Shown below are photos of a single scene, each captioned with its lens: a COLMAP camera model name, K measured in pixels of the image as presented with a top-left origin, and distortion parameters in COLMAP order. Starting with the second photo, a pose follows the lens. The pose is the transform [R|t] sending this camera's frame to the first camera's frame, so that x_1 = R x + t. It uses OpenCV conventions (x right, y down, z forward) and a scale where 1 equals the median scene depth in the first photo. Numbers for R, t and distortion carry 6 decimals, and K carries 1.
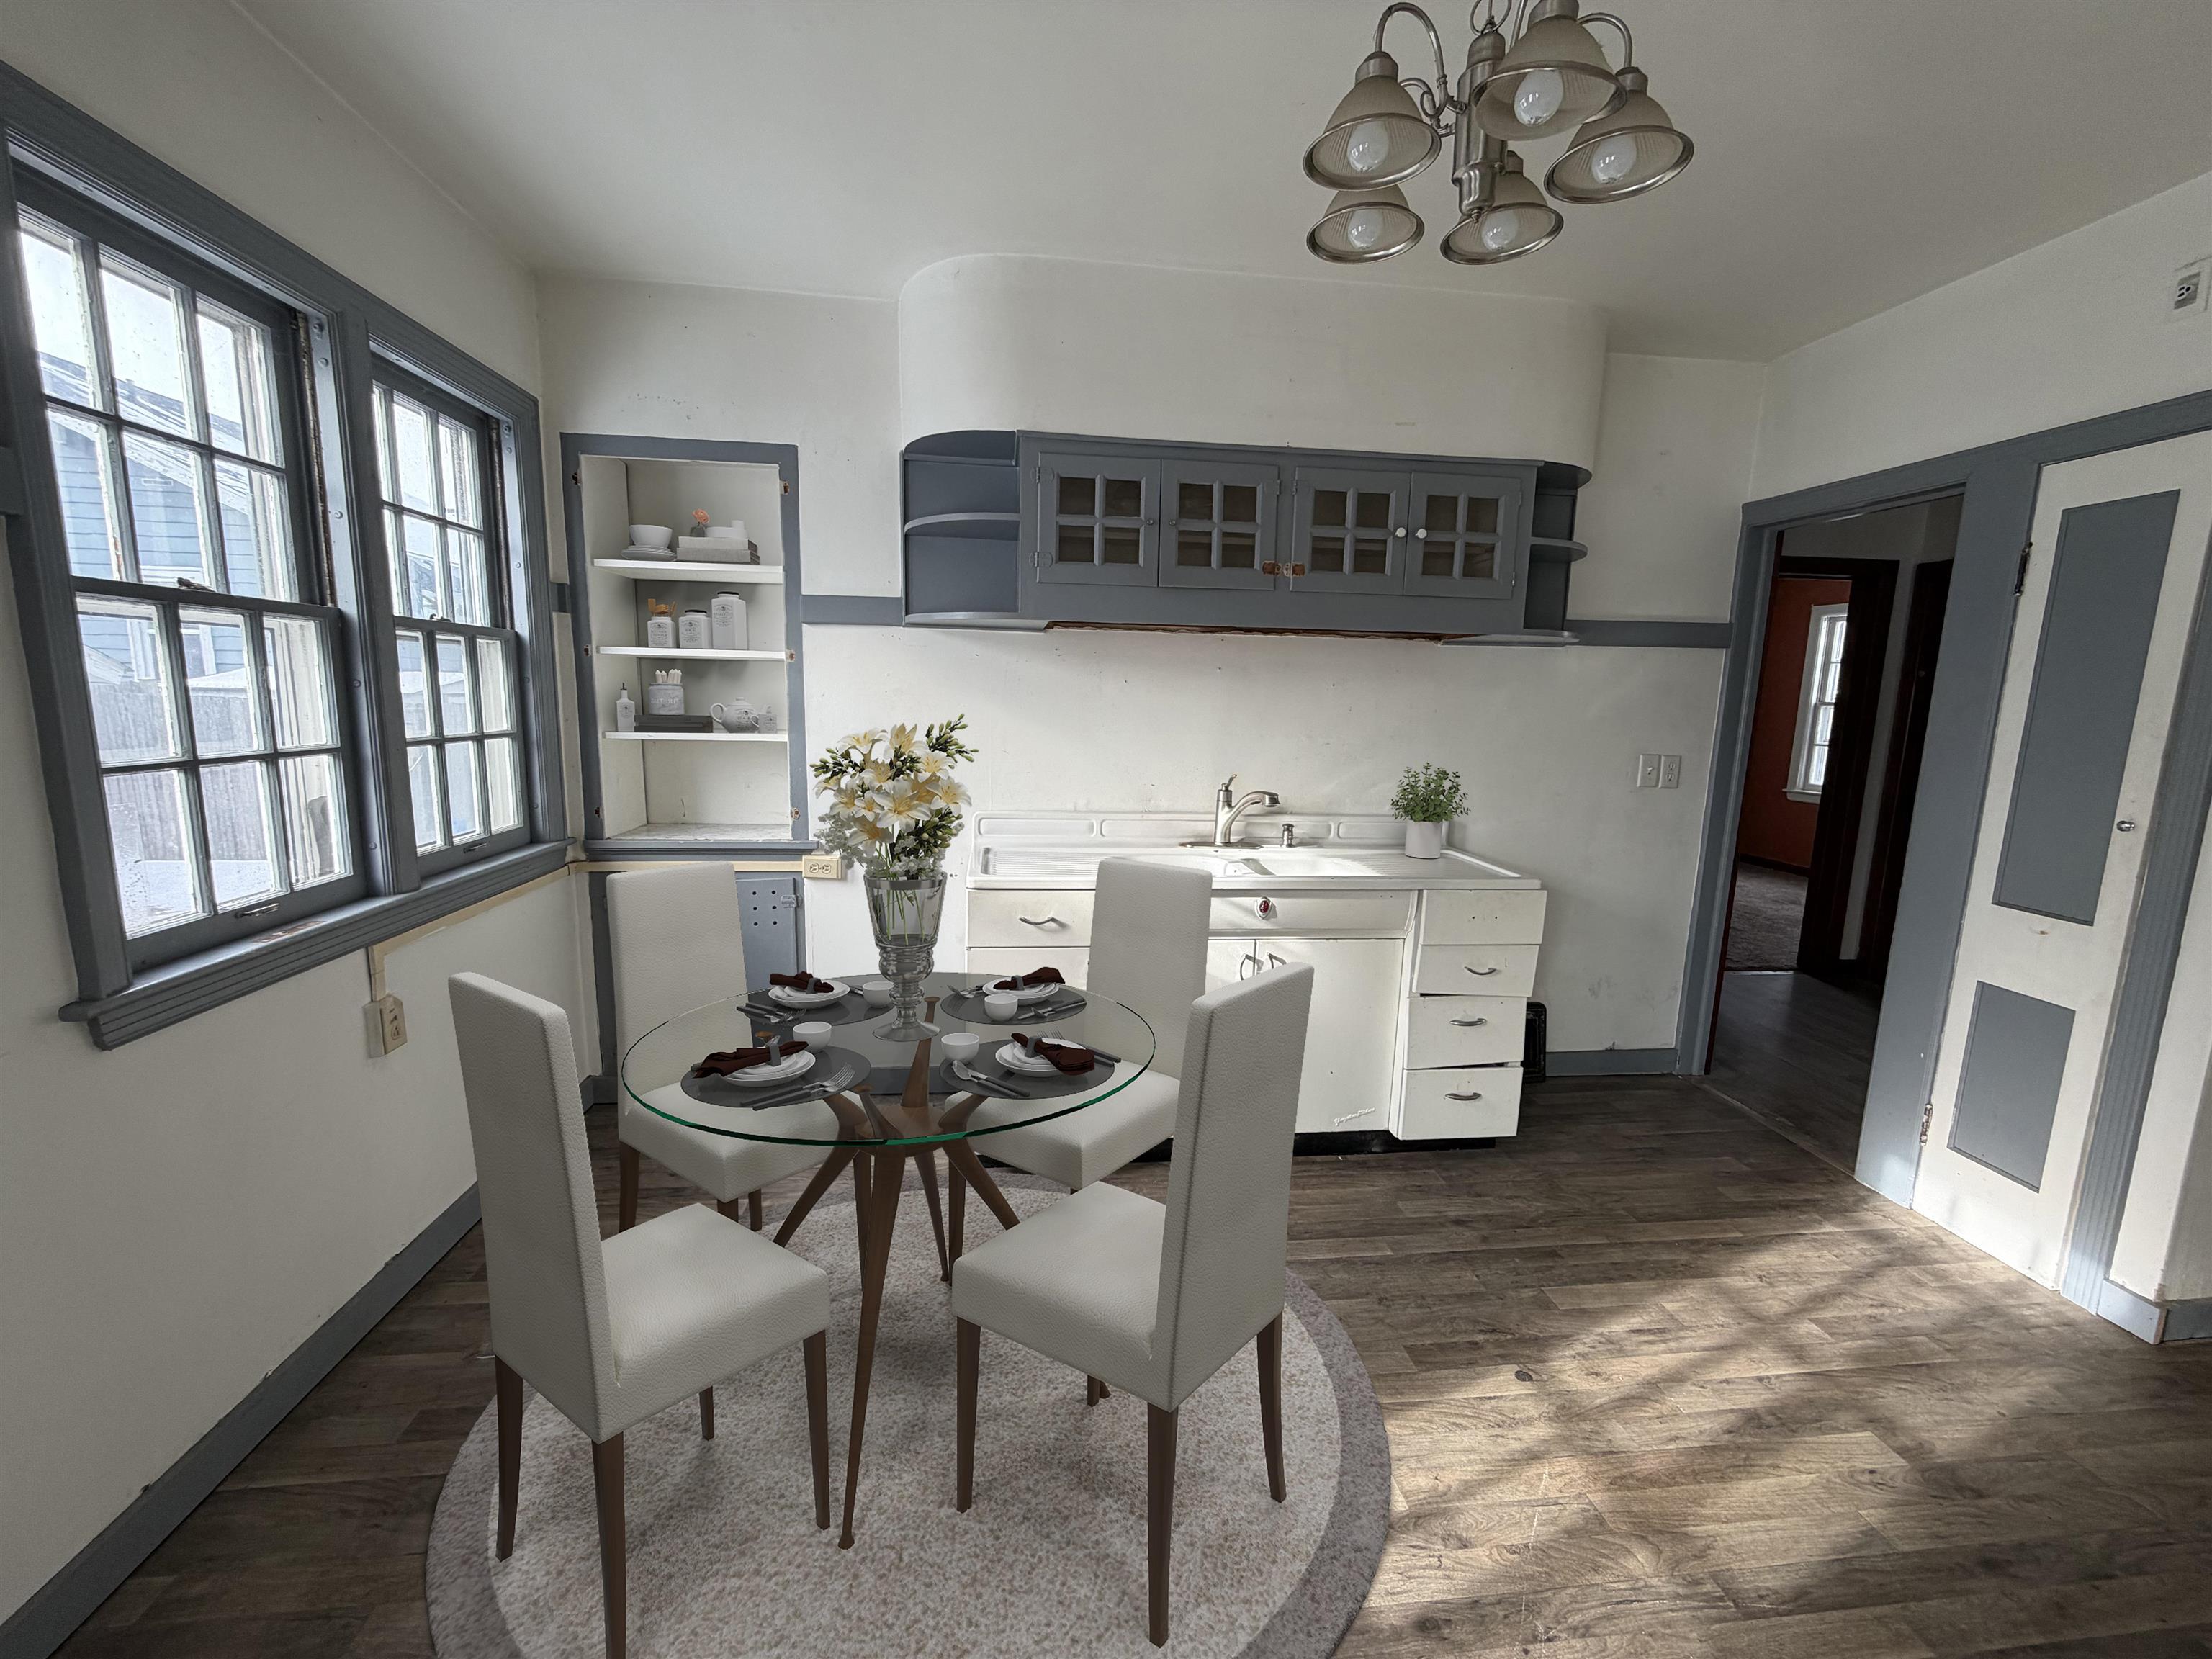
lens RADIAL K [[883.7, 0, 1101.6], [0, 883.7, 829.0], [0, 0, 1]] dist [0.002120, -0.000026]
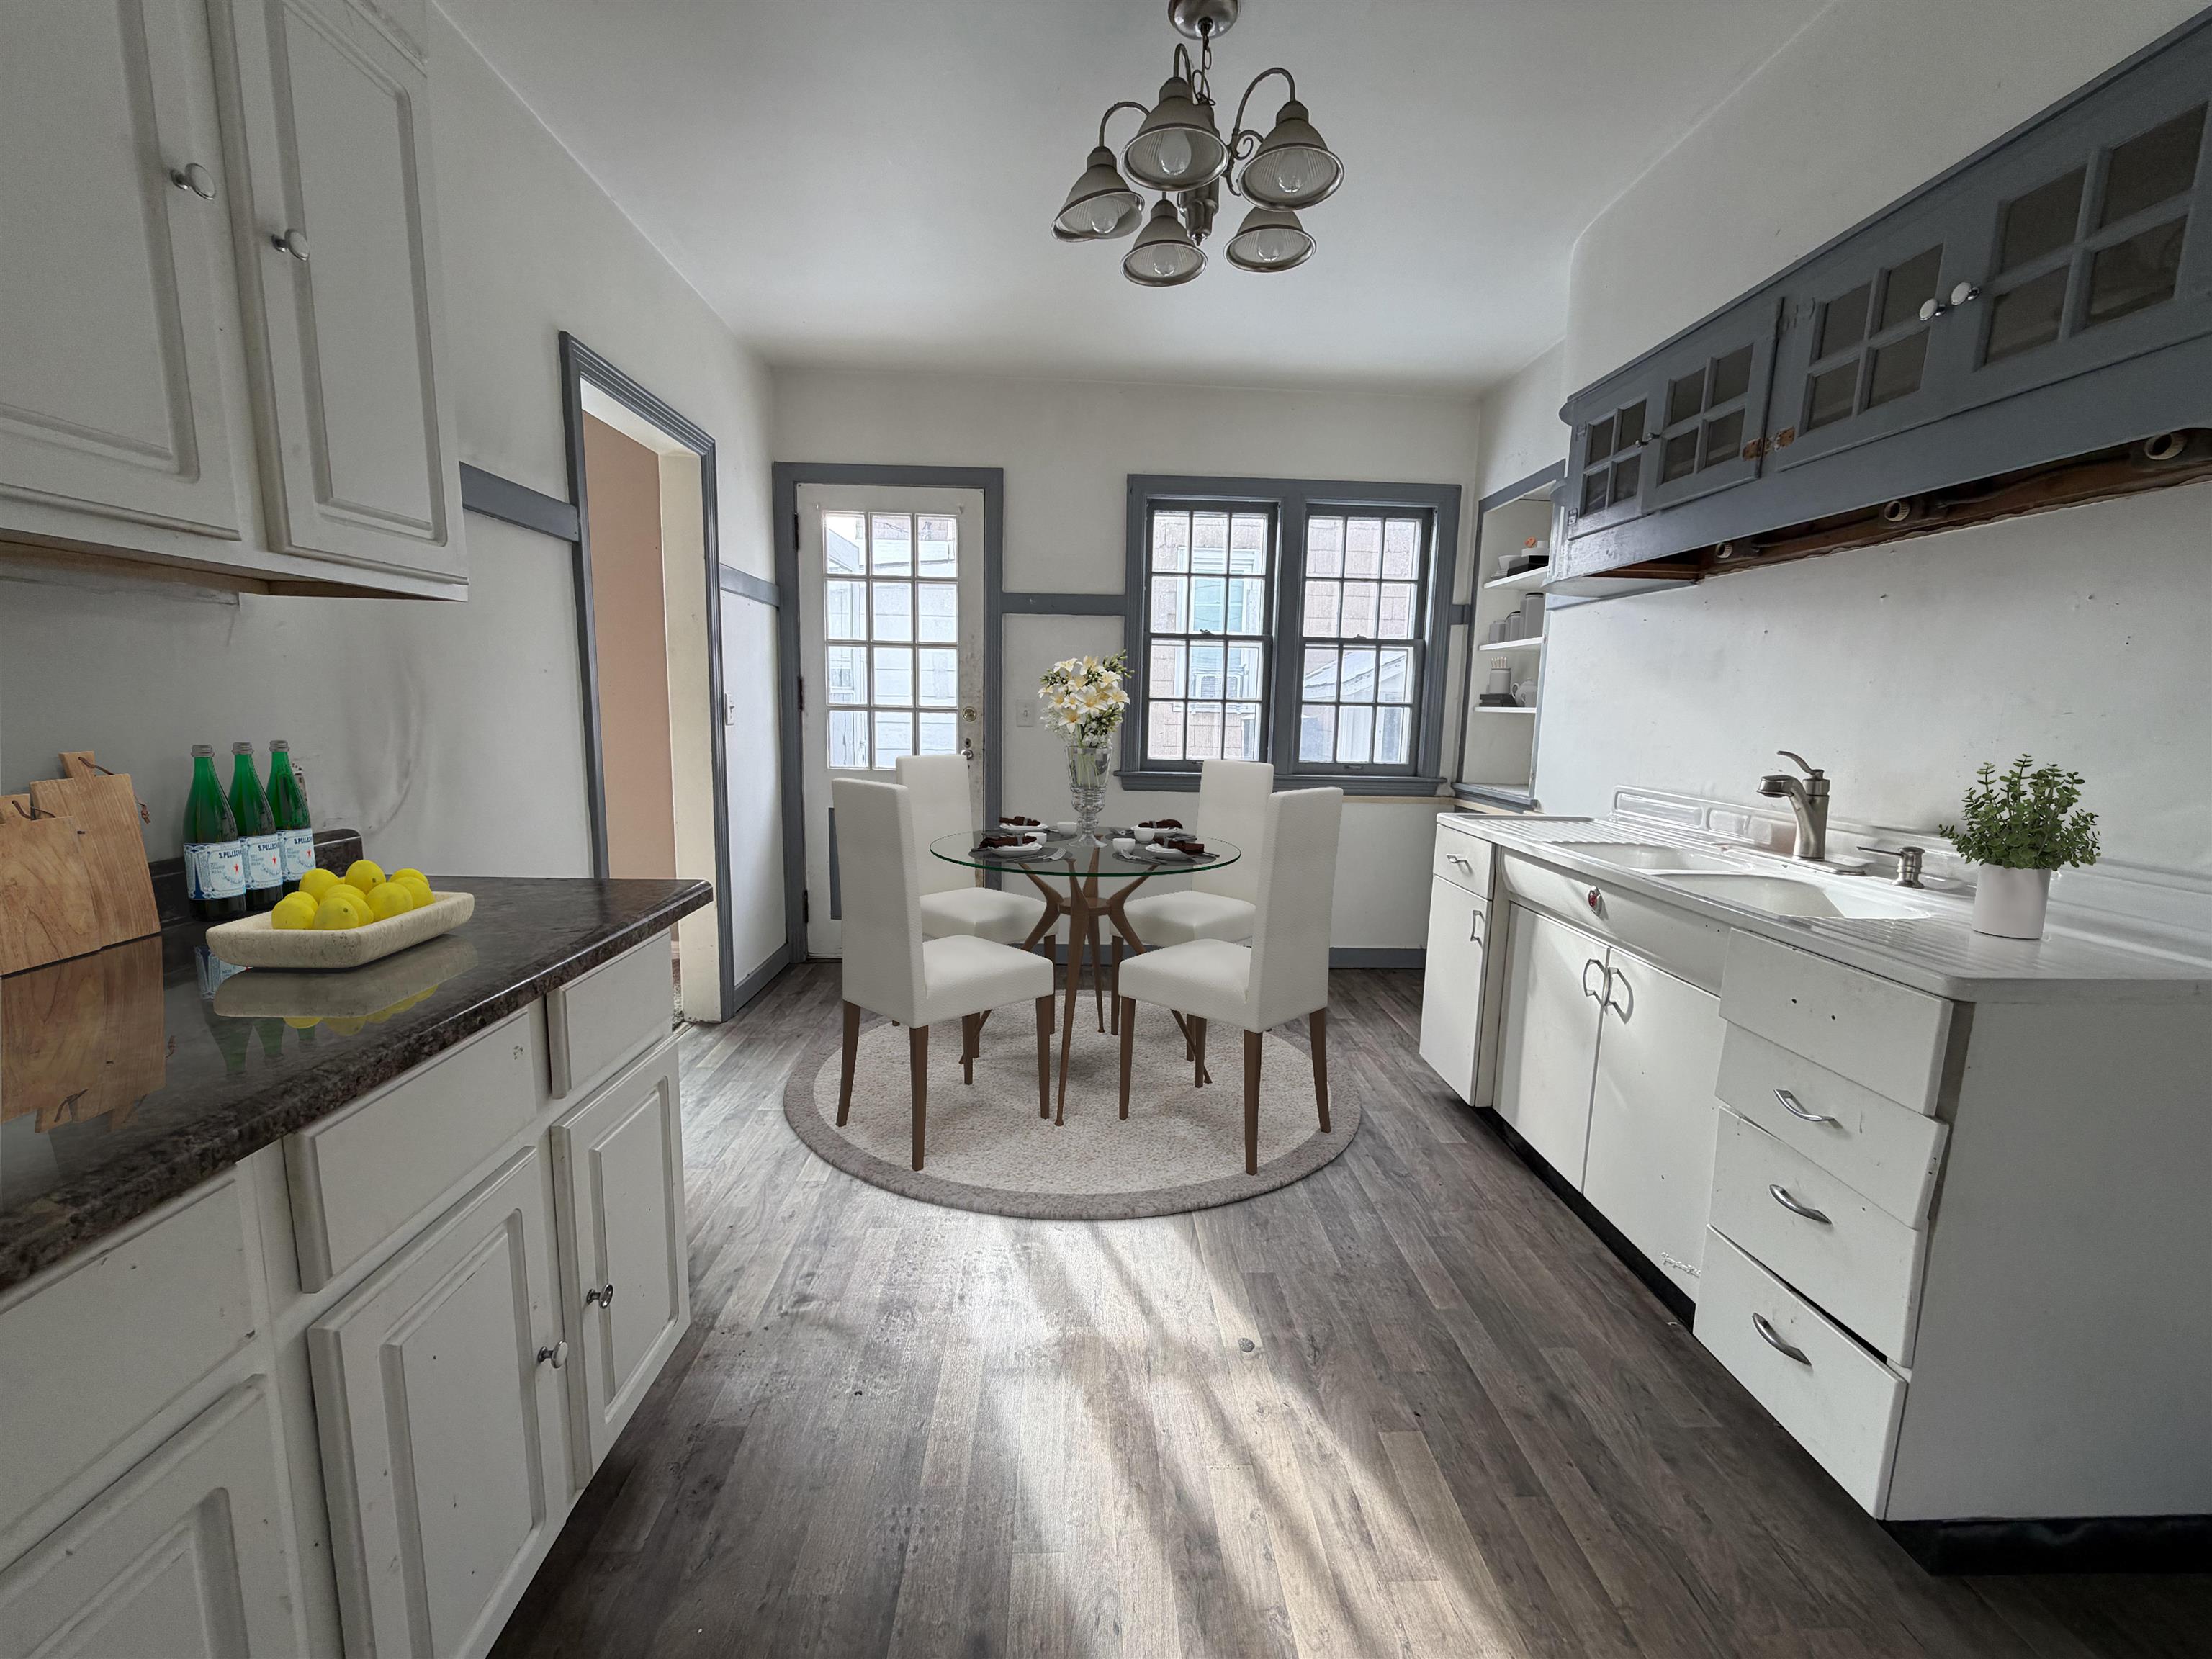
lens RADIAL K [[883.7, 0, 1101.6], [0, 883.7, 829.0], [0, 0, 1]] dist [0.002120, -0.000026]
pose [[-0.078746, 0.117050, -0.989999, 1.128904], [-0.177331, 0.975600, 0.129453, 0.002689], [0.980996, 0.185752, -0.056068, 0.679595]]
